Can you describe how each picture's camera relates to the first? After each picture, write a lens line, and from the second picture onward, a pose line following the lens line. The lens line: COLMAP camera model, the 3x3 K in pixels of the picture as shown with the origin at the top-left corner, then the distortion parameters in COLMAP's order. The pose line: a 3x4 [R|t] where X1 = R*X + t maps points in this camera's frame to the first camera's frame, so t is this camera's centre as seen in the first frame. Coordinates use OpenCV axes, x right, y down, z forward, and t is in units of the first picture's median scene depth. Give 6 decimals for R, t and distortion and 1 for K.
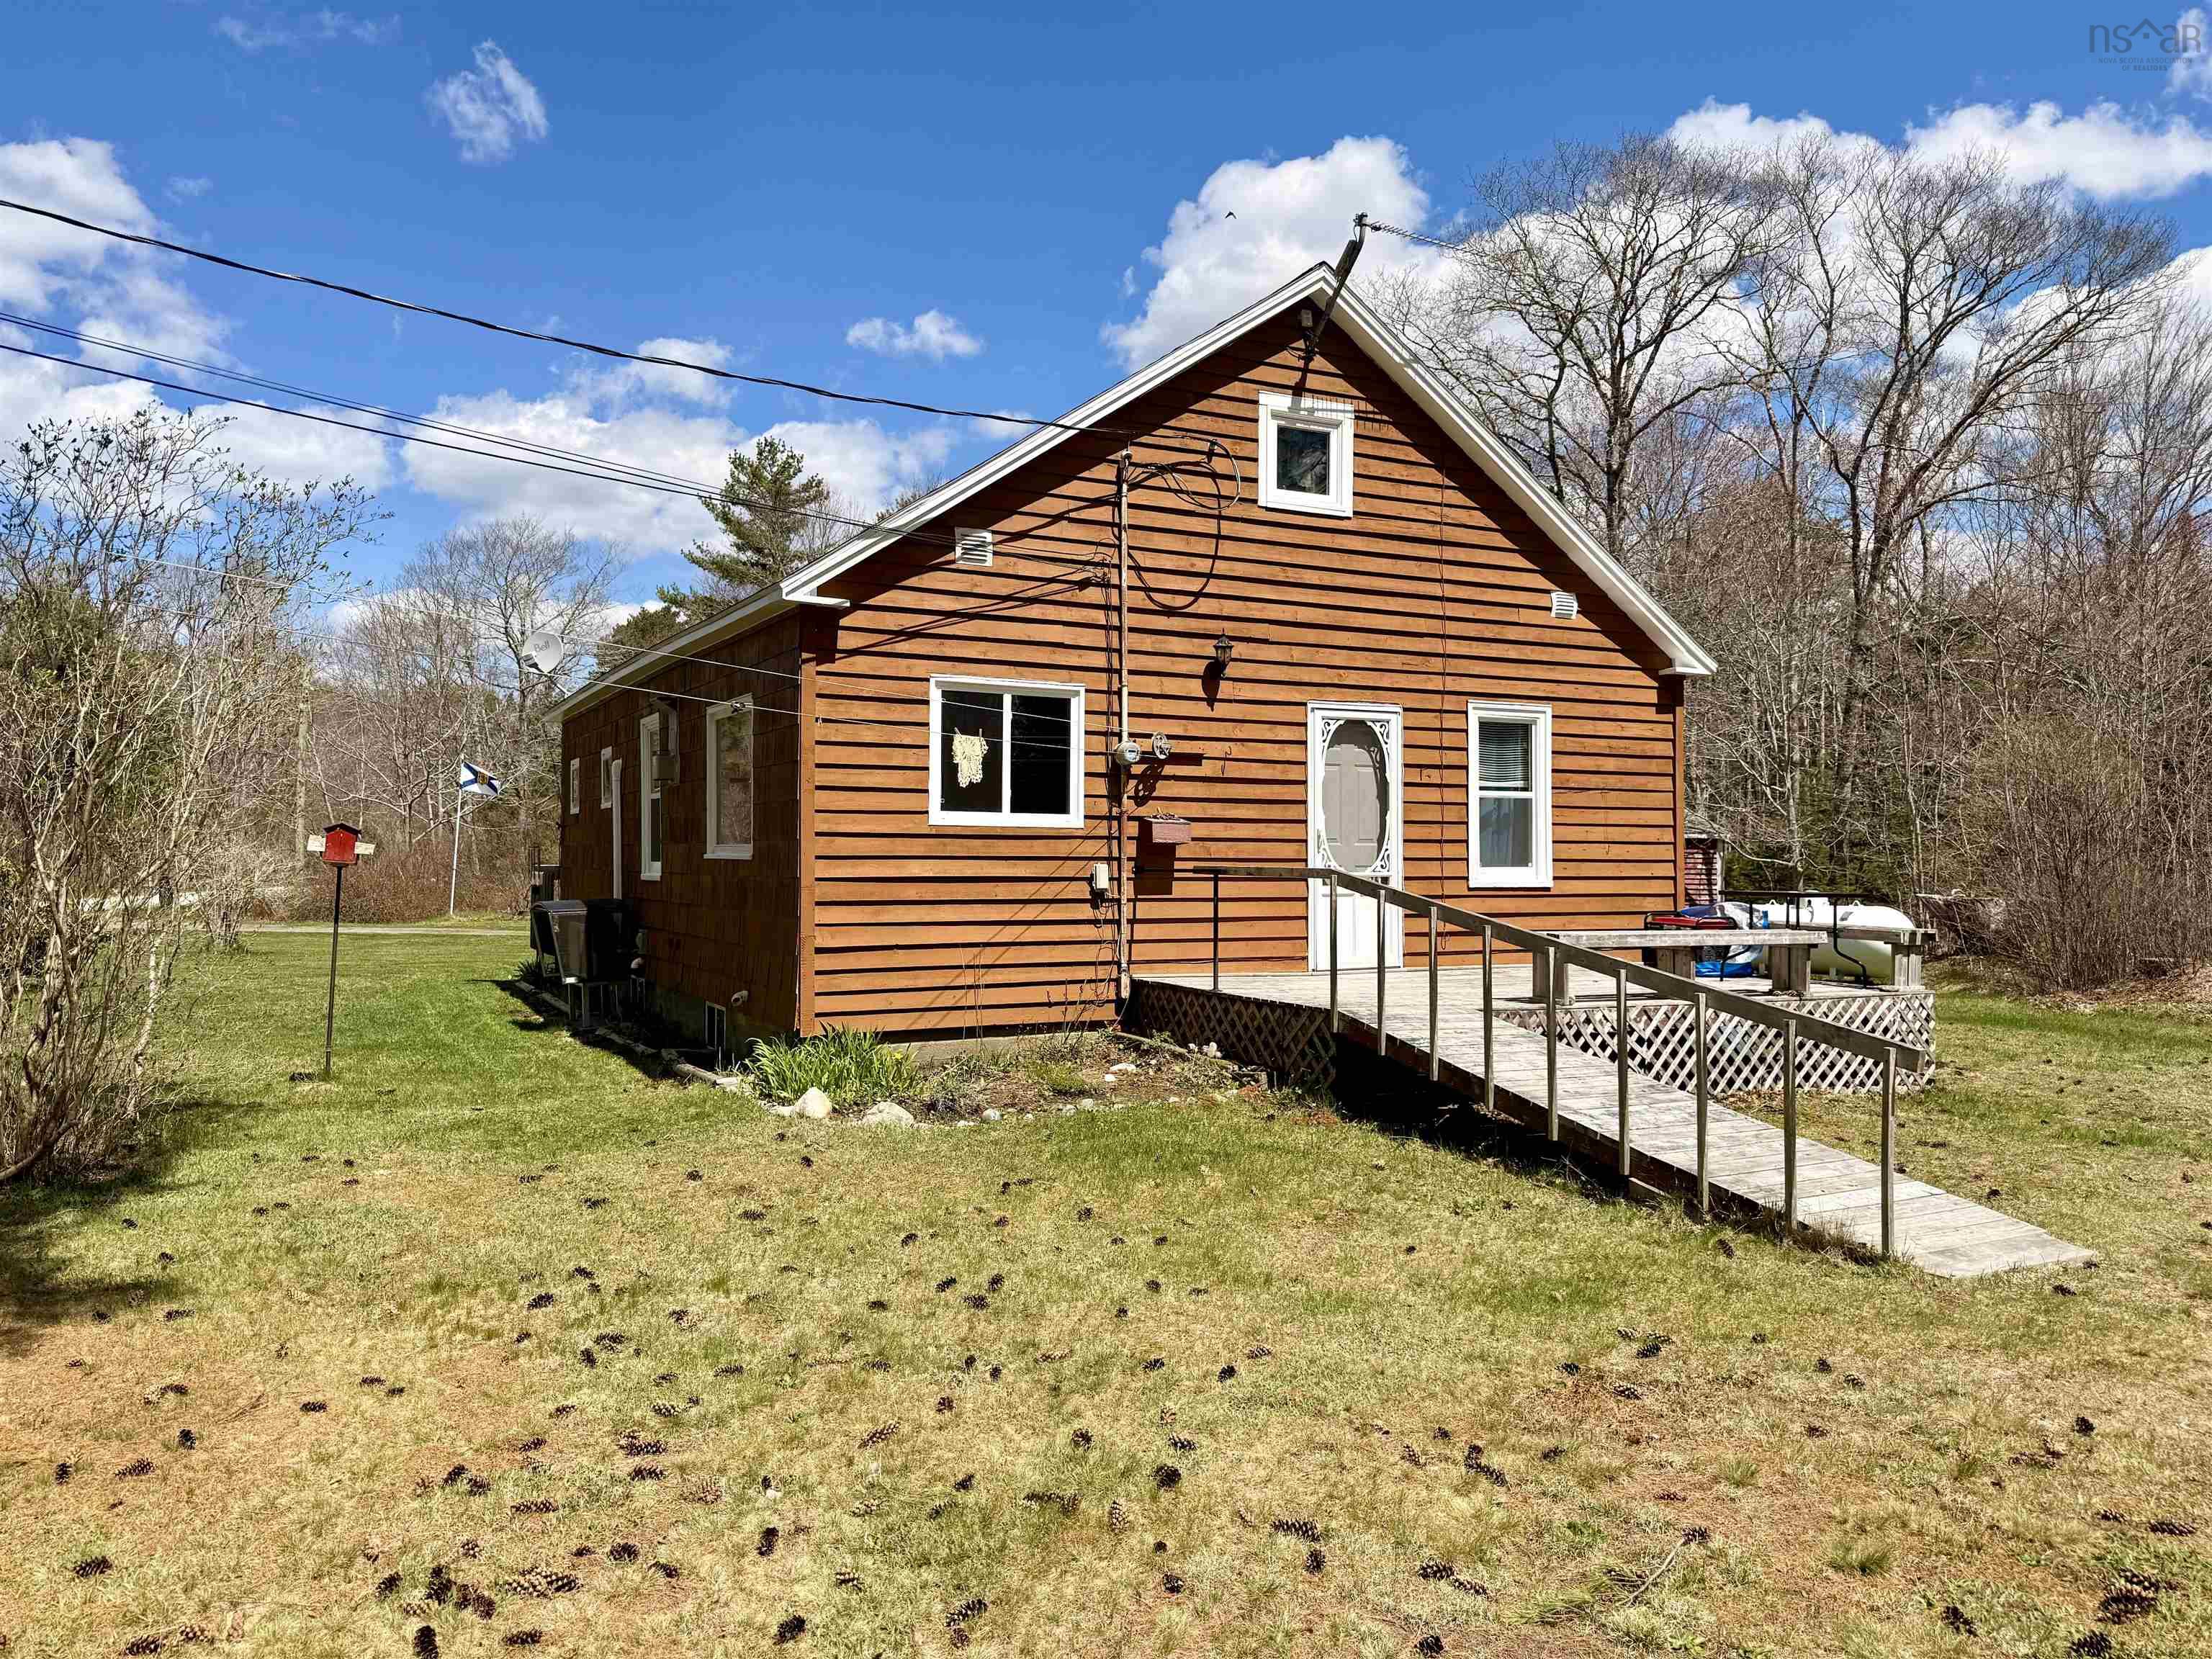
lens RADIAL K [[1580.7, 0, 1115.6], [0, 1580.7, 820.4], [0, 0, 1]] dist [0.038754, -0.053384]
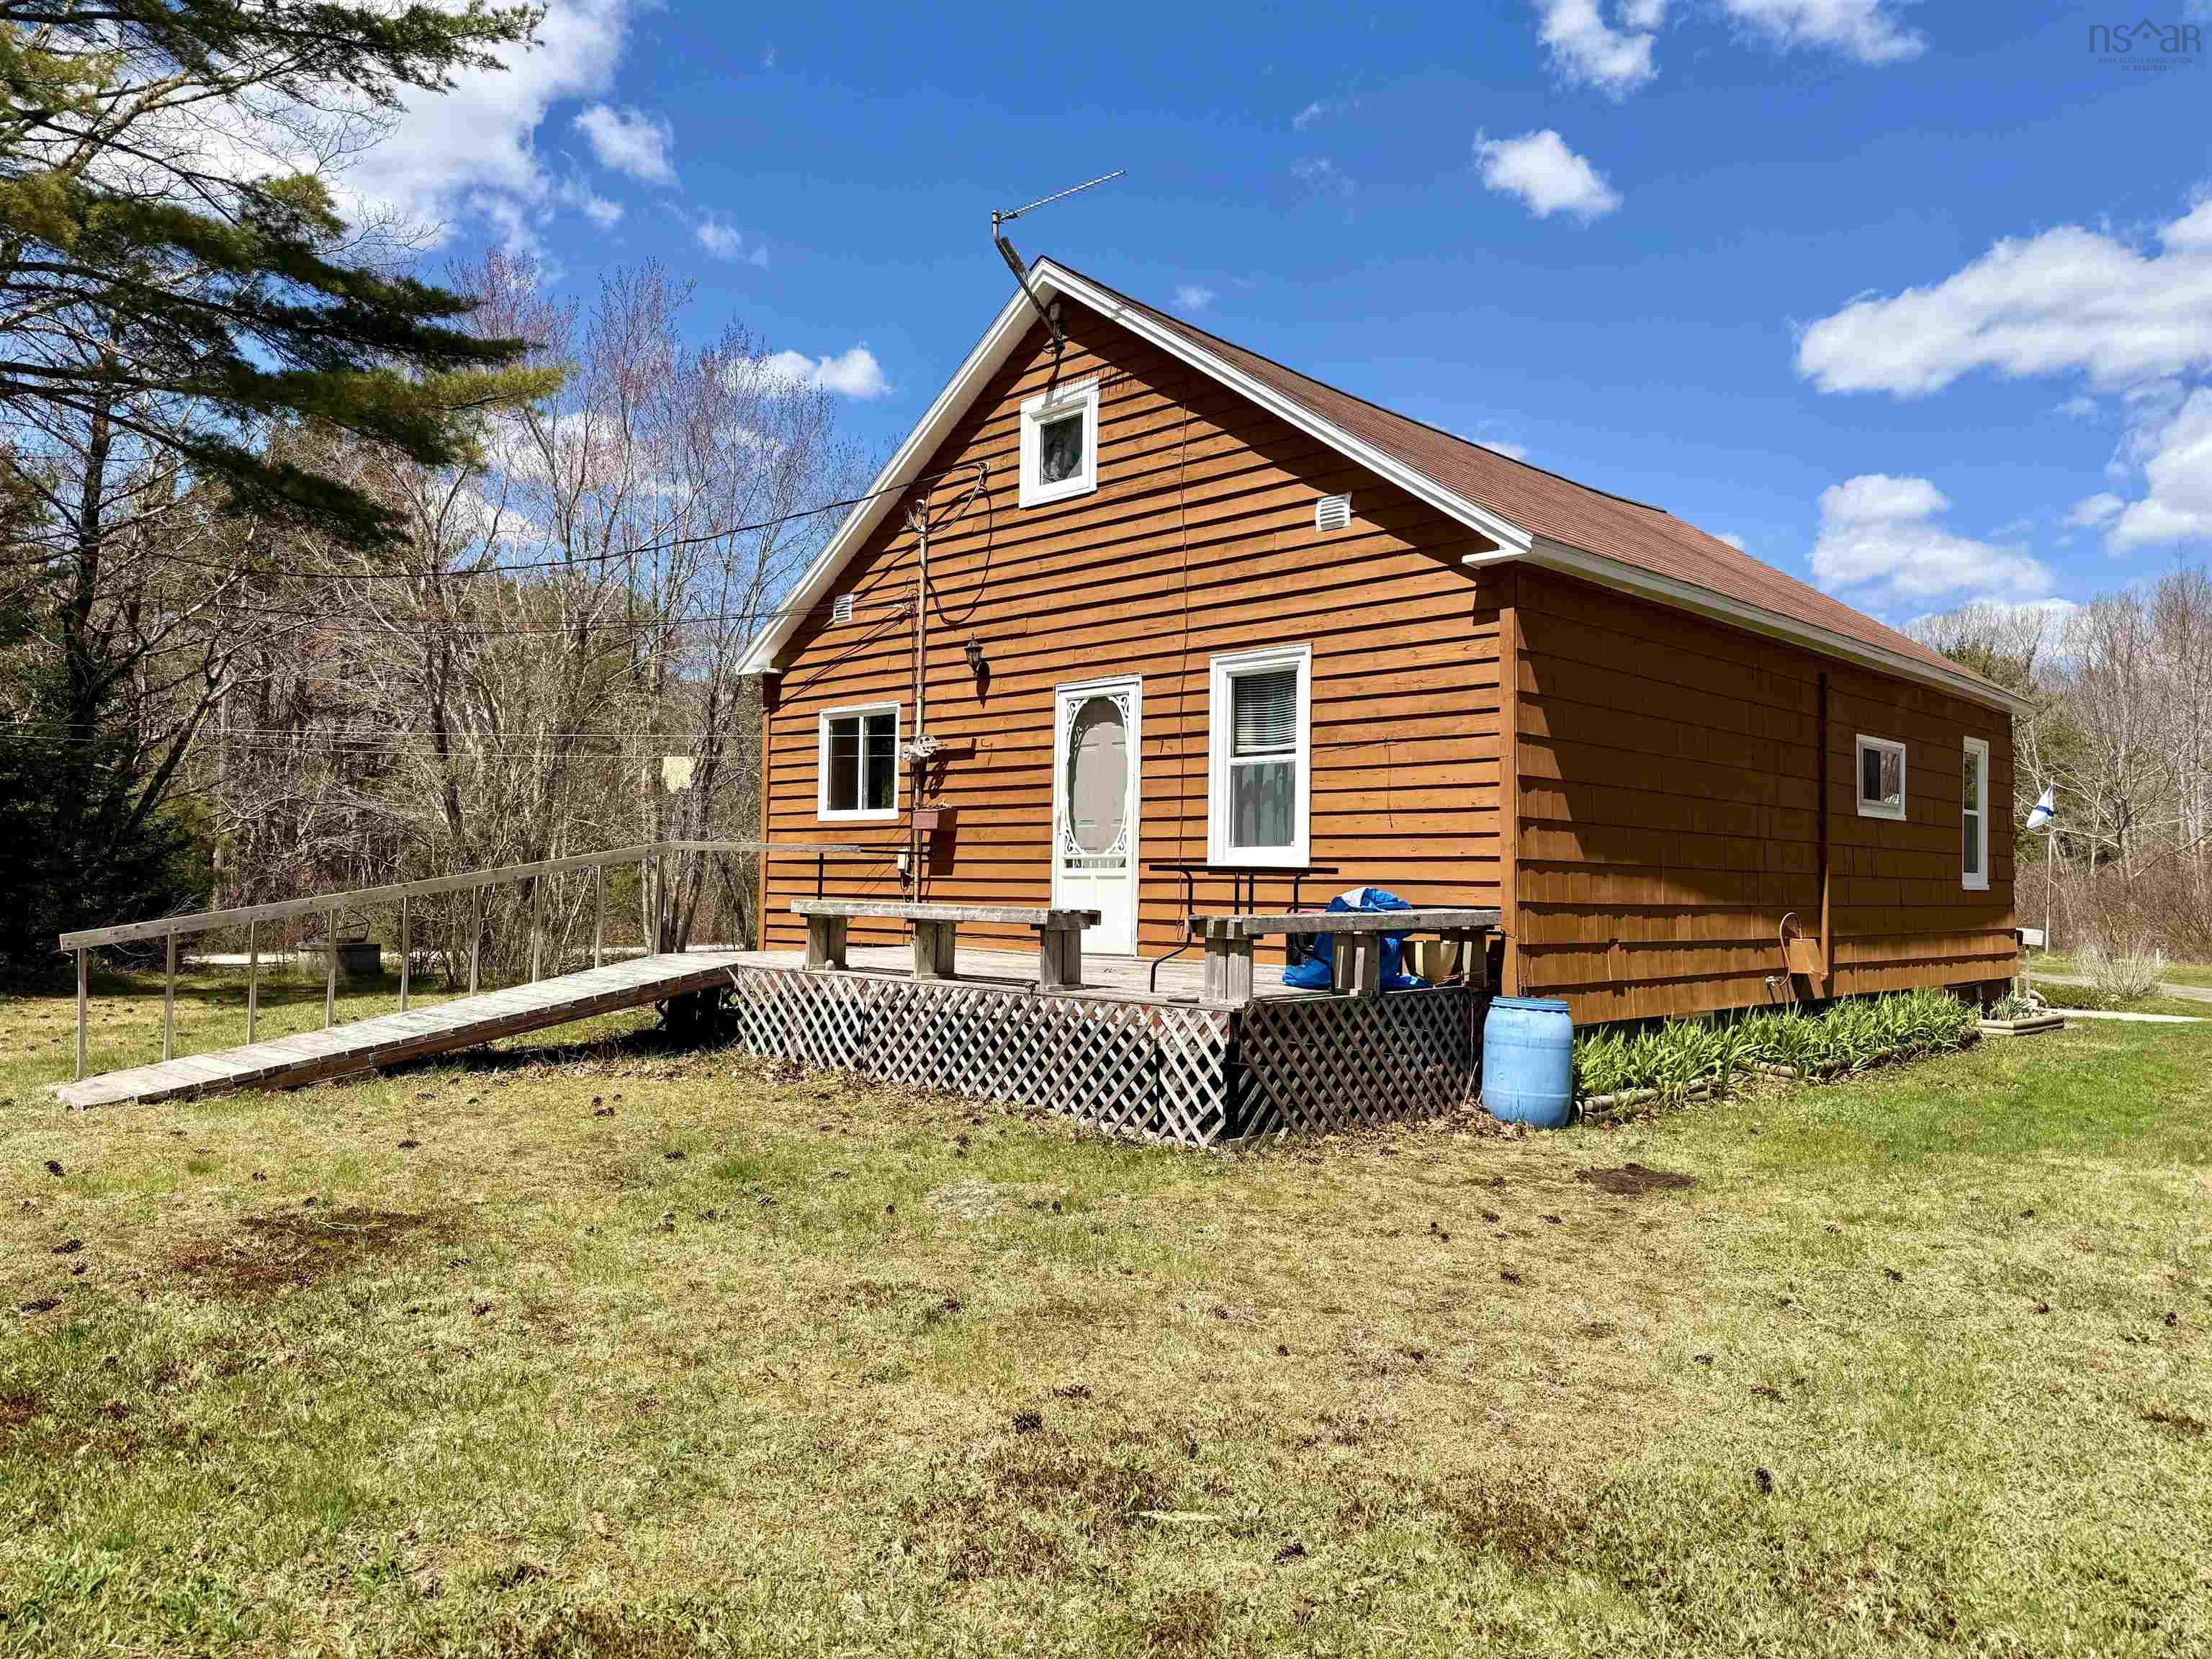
lens RADIAL K [[1580.7, 0, 1110.9], [0, 1580.7, 846.5], [0, 0, 1]] dist [0.038754, -0.053384]
pose [[0.308678, -0.031621, -0.950641, 1.083745], [0.002977, 0.999474, -0.032279, 0.059921], [0.951162, 0.007134, 0.308610, 0.716726]]
